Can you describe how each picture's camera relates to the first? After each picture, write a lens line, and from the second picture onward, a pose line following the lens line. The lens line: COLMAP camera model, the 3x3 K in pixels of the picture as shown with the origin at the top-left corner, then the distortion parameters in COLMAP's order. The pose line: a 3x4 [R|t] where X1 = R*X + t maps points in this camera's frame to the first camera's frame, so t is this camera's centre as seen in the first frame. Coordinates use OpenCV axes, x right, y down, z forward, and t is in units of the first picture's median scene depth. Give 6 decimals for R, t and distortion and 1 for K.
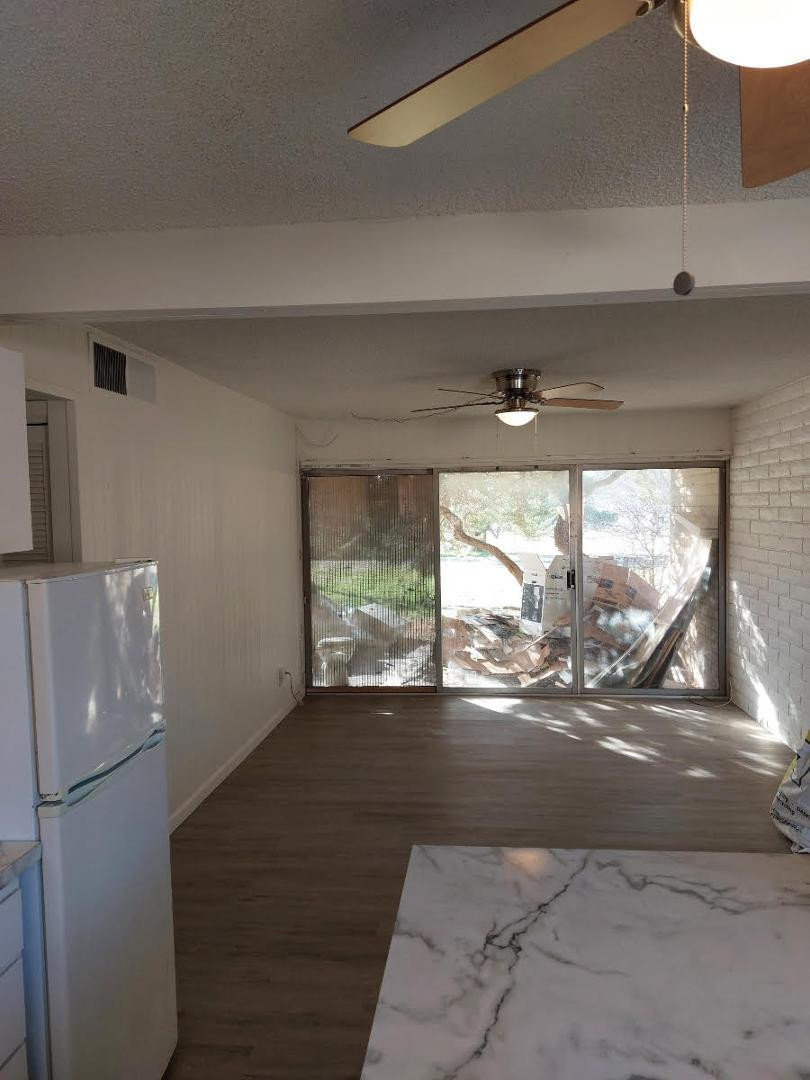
lens RADIAL K [[767.5, 0, 411.6], [0, 767.5, 542.7], [0, 0, 1]] dist [0.026710, -0.005937]
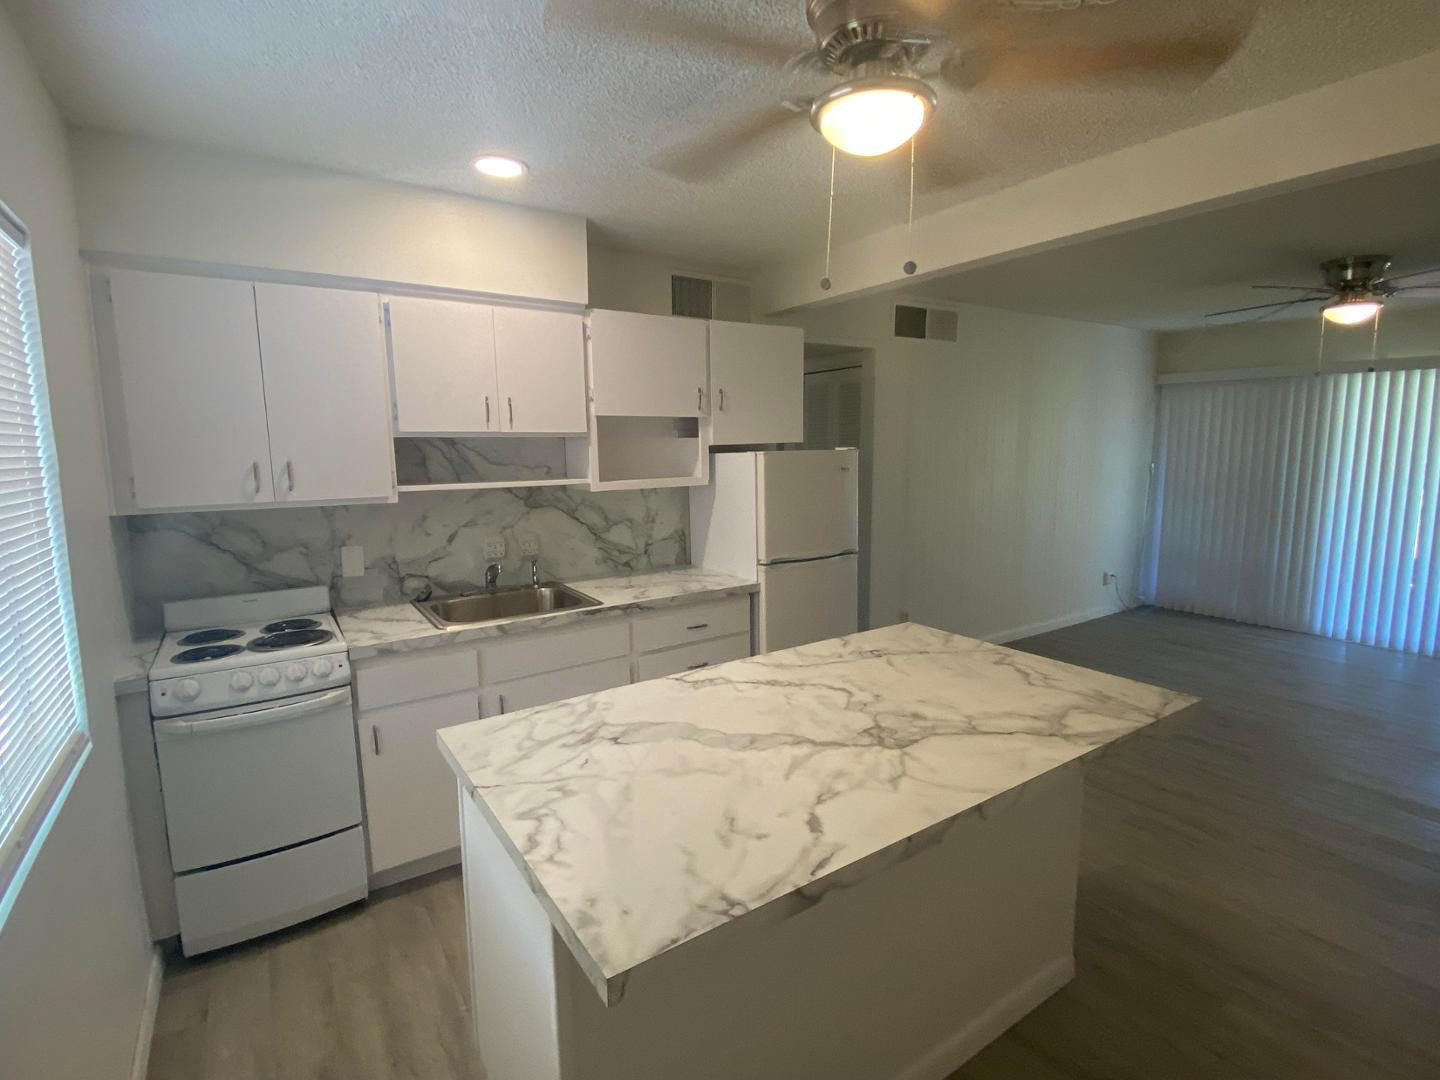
lens RADIAL K [[686.6, 0, 711.1], [0, 686.6, 538.2], [0, 0, 1]] dist [0.005583, -0.009574]
pose [[0.627029, 0.118400, -0.769945, 0.934675], [-0.033080, 0.991537, 0.125536, 0.058685], [0.778293, -0.053245, 0.625639, -0.242636]]
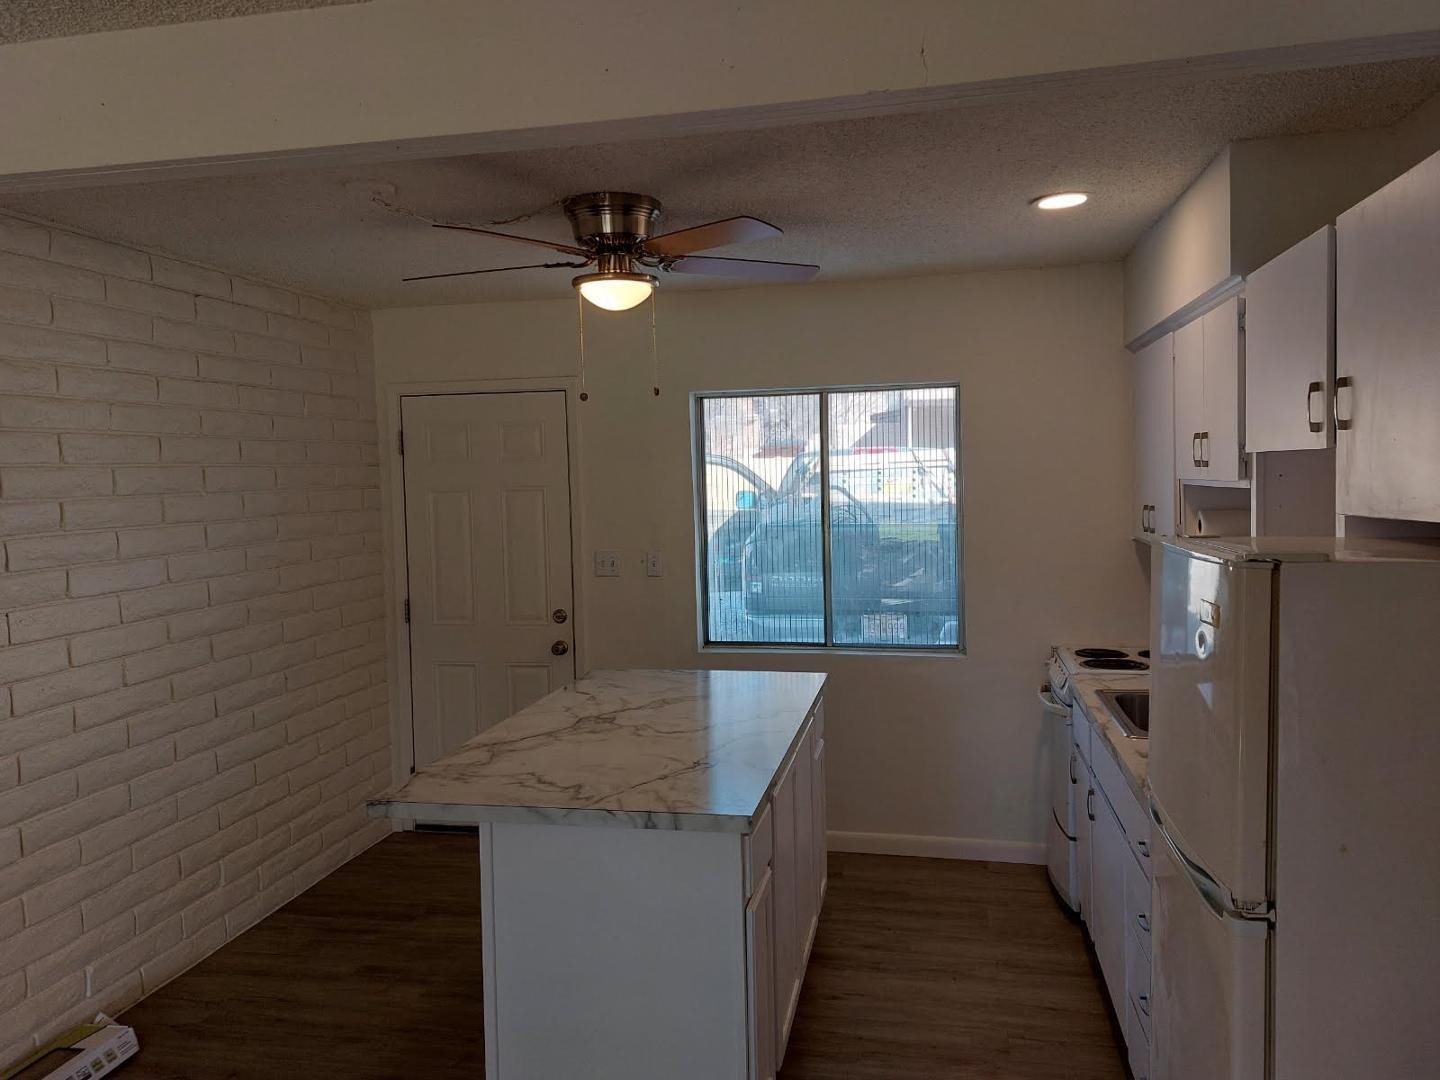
lens RADIAL K [[1032.7, 0, 720.3], [0, 1032.7, 522.5], [0, 0, 1]] dist [0.059261, -0.042669]
pose [[-0.993292, 0.035359, 0.110097, -0.132627], [0.044989, 0.995258, 0.086246, -0.107265], [-0.106526, 0.090621, -0.990172, 2.581505]]
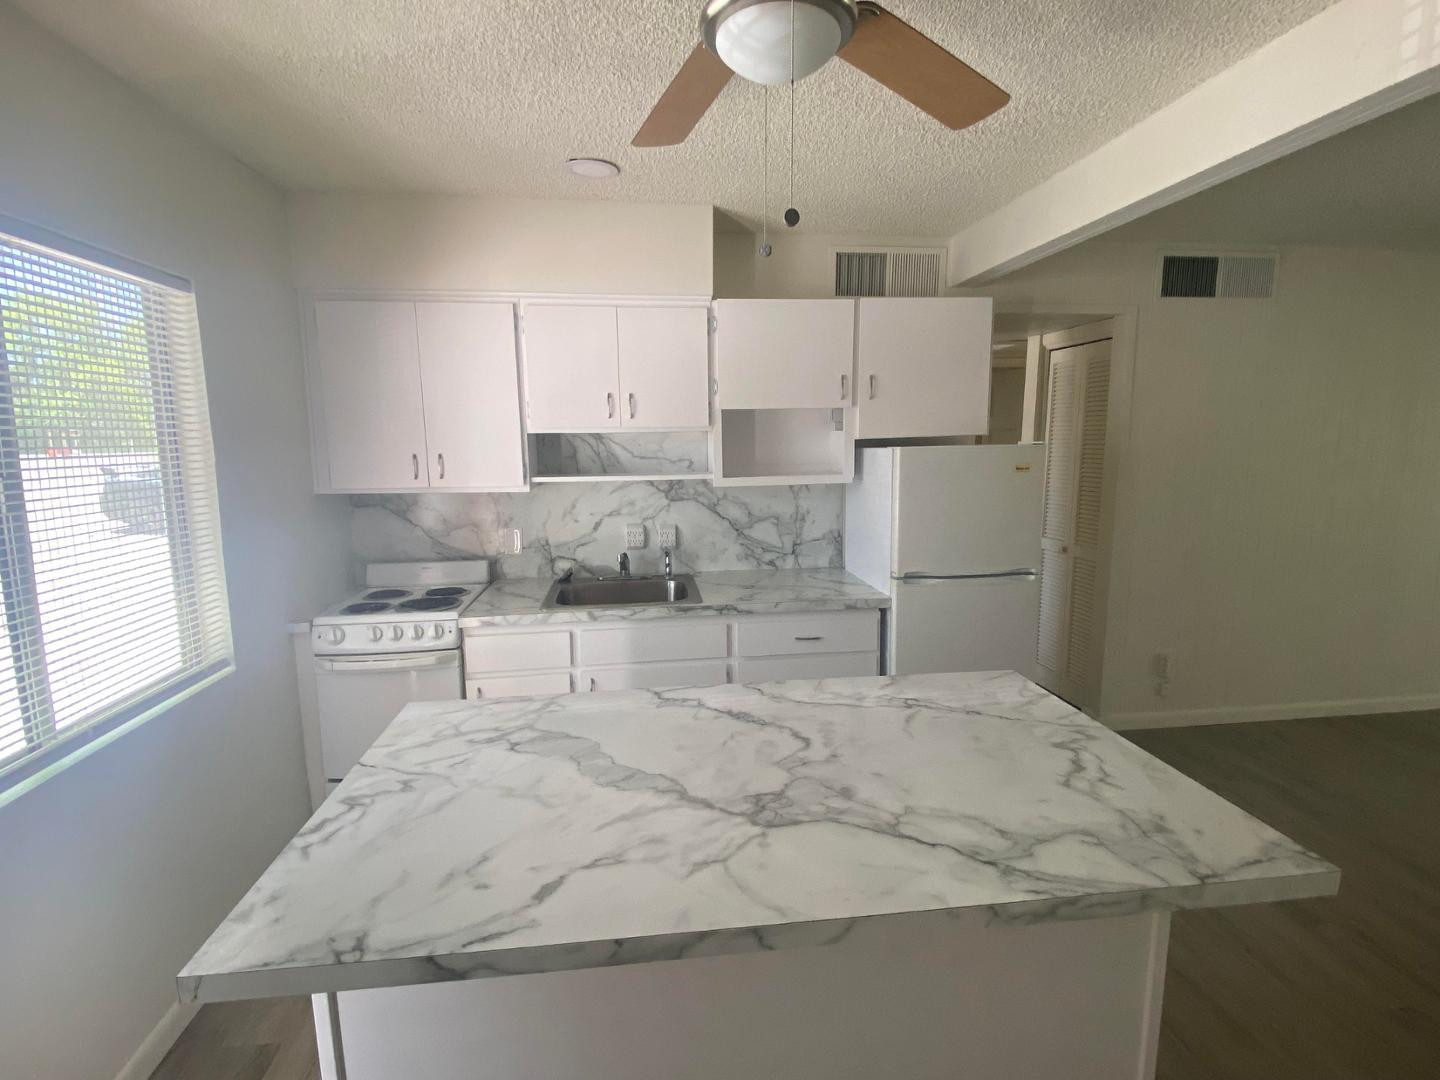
lens RADIAL K [[686.6, 0, 715.9], [0, 686.6, 538.1], [0, 0, 1]] dist [0.005583, -0.009574]
pose [[0.207047, 0.161463, -0.964915, 1.076188], [-0.031573, 0.986876, 0.158363, 0.020413], [0.977821, -0.002324, 0.209428, 0.329608]]
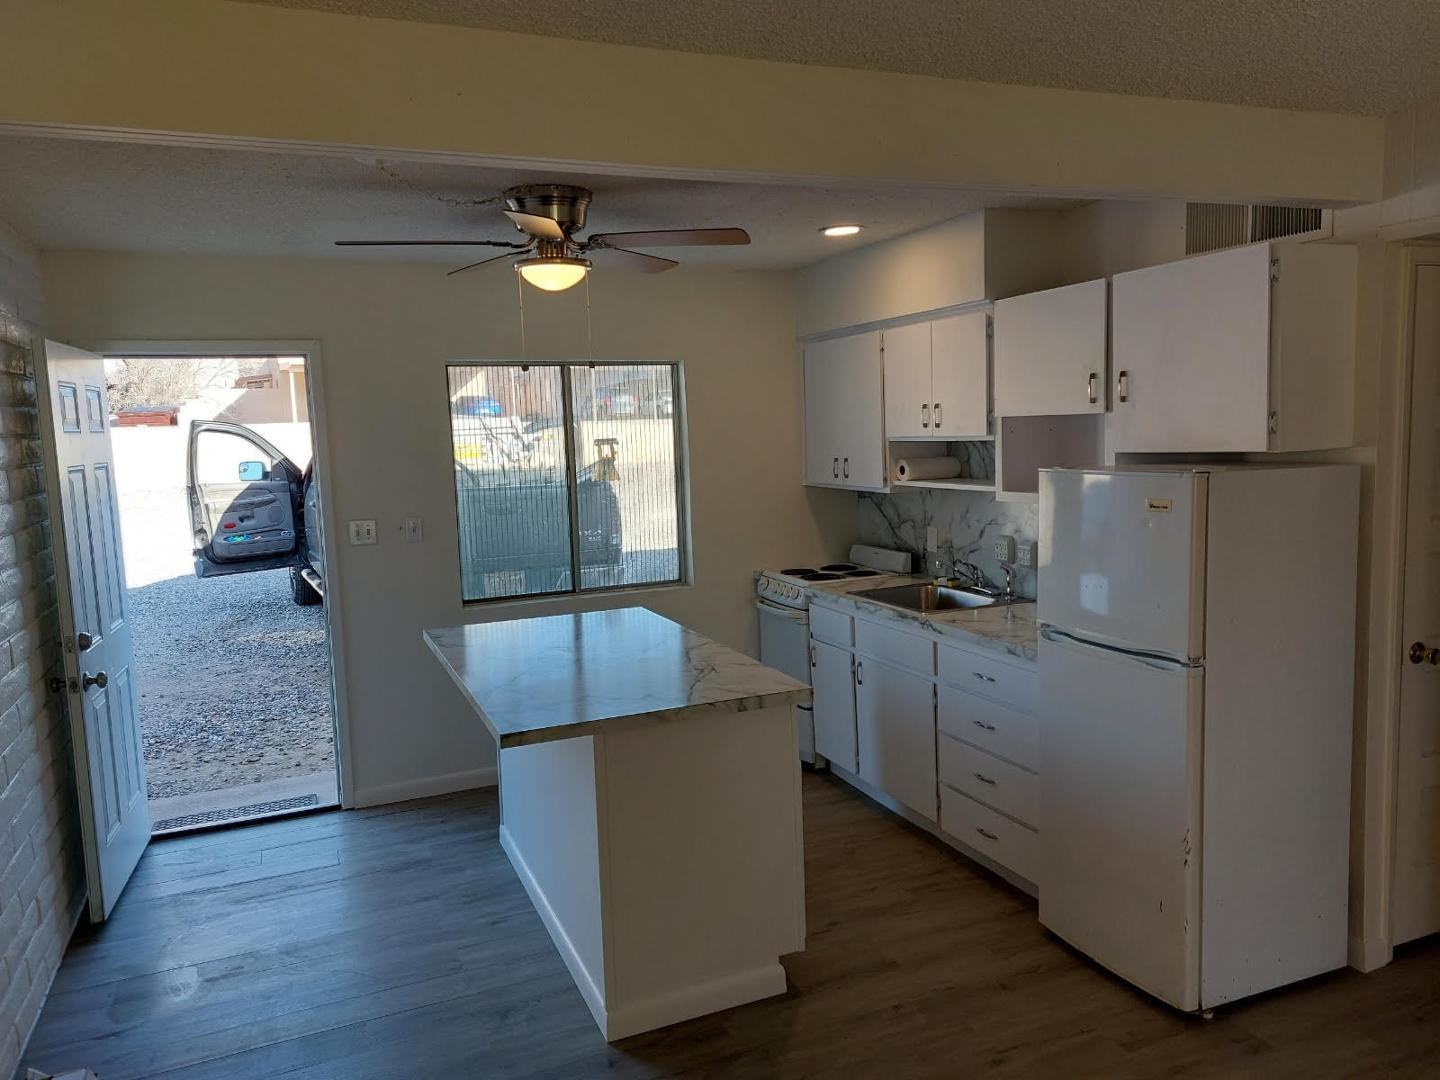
lens RADIAL K [[1032.7, 0, 720.7], [0, 1032.7, 530.9], [0, 0, 1]] dist [0.059261, -0.042669]
pose [[-0.883469, 0.096975, -0.458344, 1.050471], [0.032113, 0.988576, 0.147260, -0.158007], [0.467388, 0.115381, -0.876490, 2.775935]]
